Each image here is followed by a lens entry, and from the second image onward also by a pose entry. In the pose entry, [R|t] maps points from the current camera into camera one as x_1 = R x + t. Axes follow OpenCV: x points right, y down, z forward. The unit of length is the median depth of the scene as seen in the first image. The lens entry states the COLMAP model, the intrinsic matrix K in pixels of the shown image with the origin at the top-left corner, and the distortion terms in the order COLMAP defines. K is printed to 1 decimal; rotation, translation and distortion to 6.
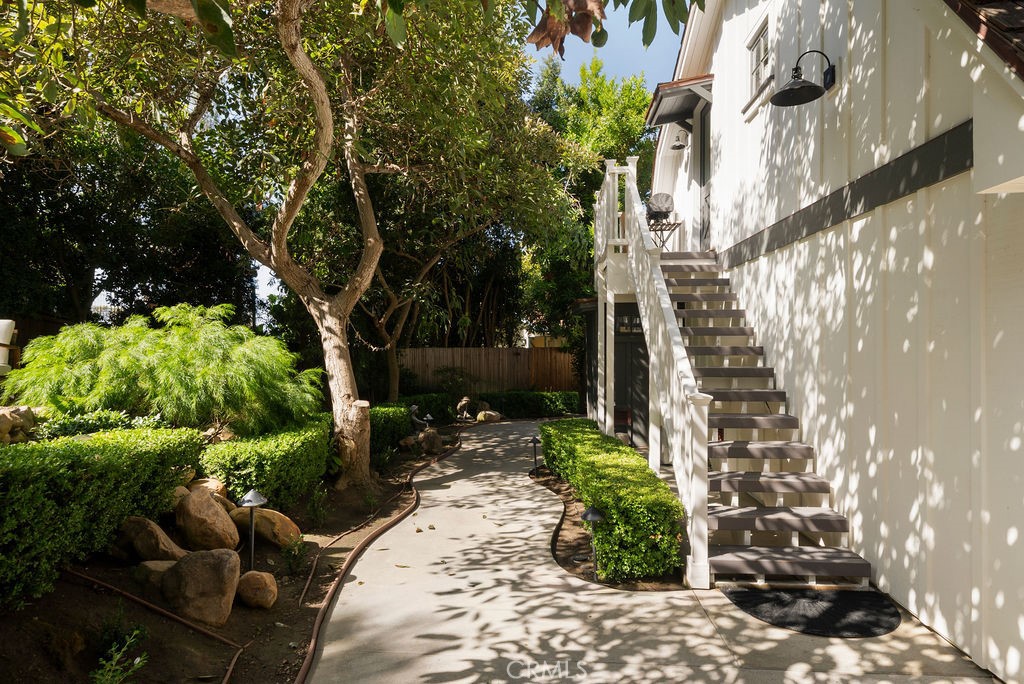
lens RADIAL K [[641.0, 0, 512.0], [0, 641.0, 342.0], [0, 0, 1]] dist [0.024923, 0.000681]
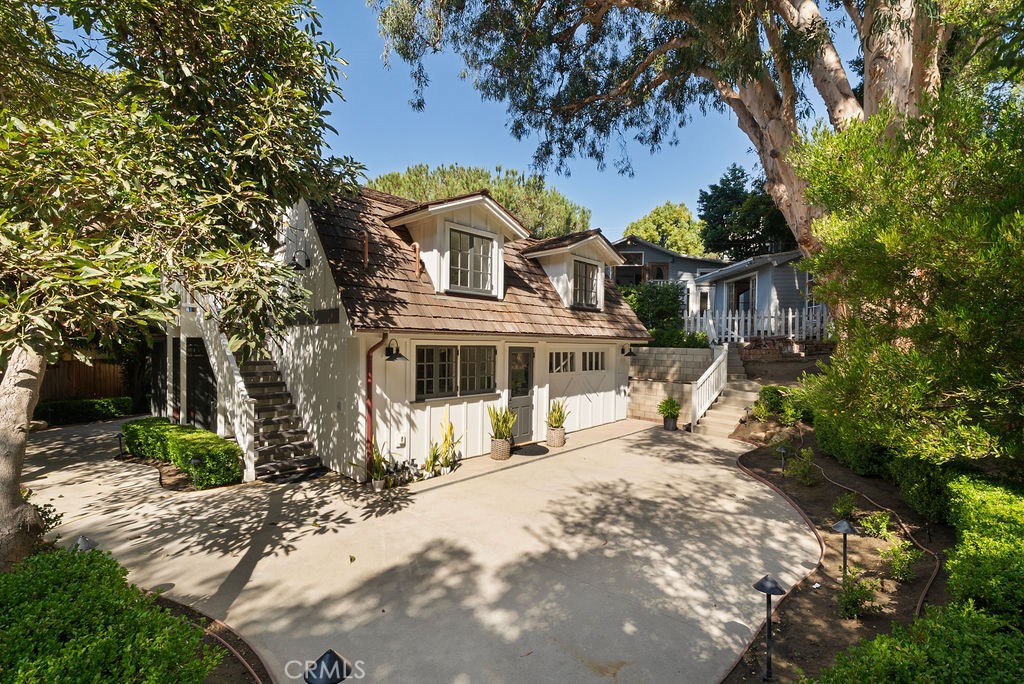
lens RADIAL K [[470.4, 0, 512.0], [0, 470.4, 342.0], [0, 0, 1]] dist [0.001078, 0.000306]
pose [[0.684120, -0.000487, 0.729369, -0.279829], [0.004919, 0.999980, -0.003947, -0.104826], [-0.729353, 0.006288, 0.684109, -0.794956]]
